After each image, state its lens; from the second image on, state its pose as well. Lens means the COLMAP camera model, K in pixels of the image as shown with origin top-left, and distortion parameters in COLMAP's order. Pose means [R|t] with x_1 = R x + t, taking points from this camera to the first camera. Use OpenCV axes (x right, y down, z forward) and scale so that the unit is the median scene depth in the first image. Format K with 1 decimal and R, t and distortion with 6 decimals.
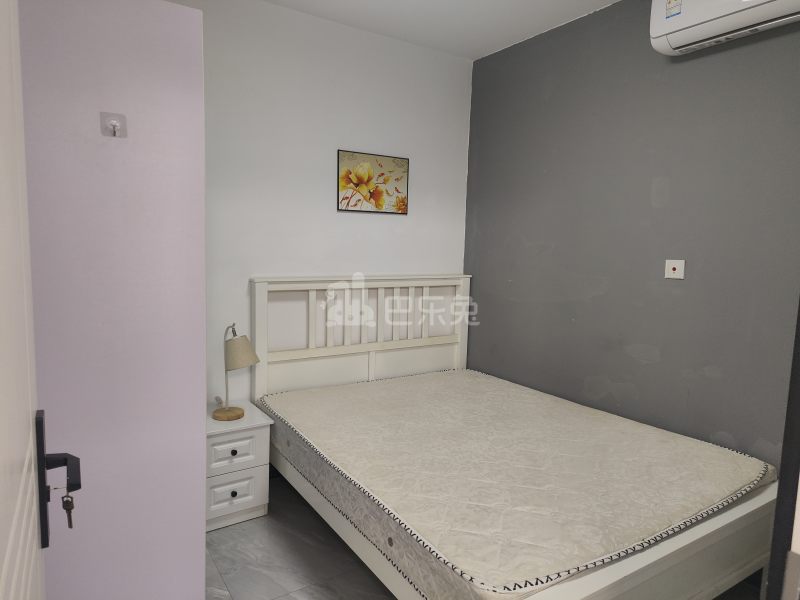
lens RADIAL K [[529.5, 0, 397.7], [0, 529.5, 299.7], [0, 0, 1]] dist [0.087261, -0.059231]
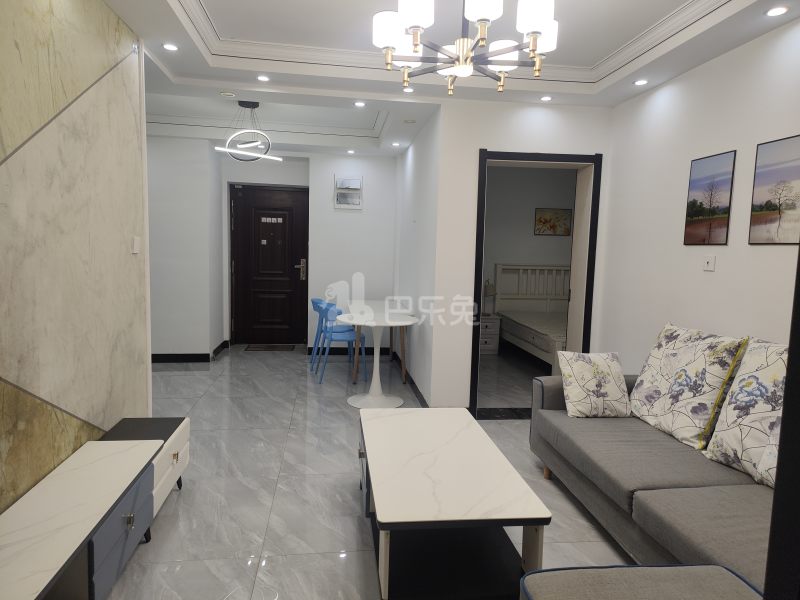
lens RADIAL K [[529.5, 0, 397.7], [0, 529.5, 299.7], [0, 0, 1]] dist [0.087261, -0.059231]
pose [[0.900514, 0.041013, -0.432888, 0.353346], [-0.048825, 0.998783, -0.006941, 0.151928], [0.432077, 0.027386, 0.901421, -1.281633]]
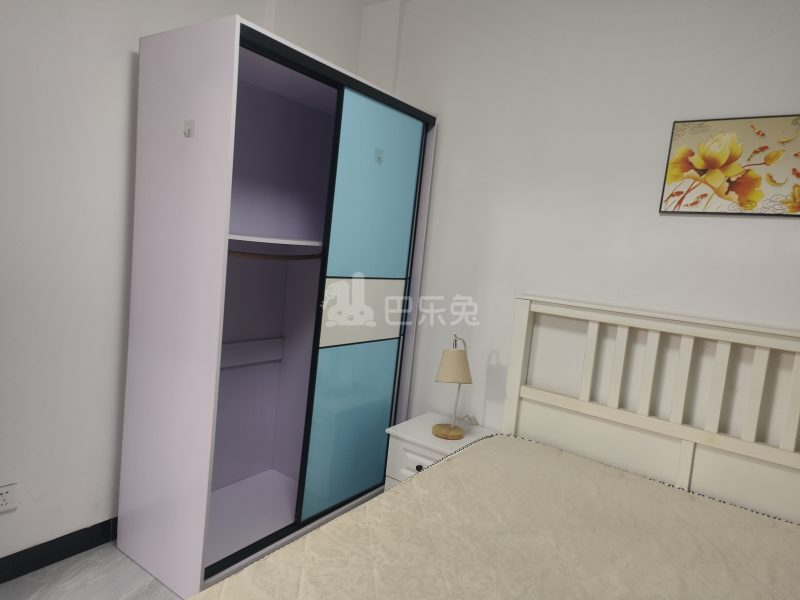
lens RADIAL K [[529.5, 0, 397.7], [0, 529.5, 299.7], [0, 0, 1]] dist [0.087261, -0.059231]
pose [[0.358829, 0.104162, -0.927573, 0.405177], [-0.186067, 0.981791, 0.038271, -0.024200], [0.914670, 0.158858, 0.371677, 0.454844]]
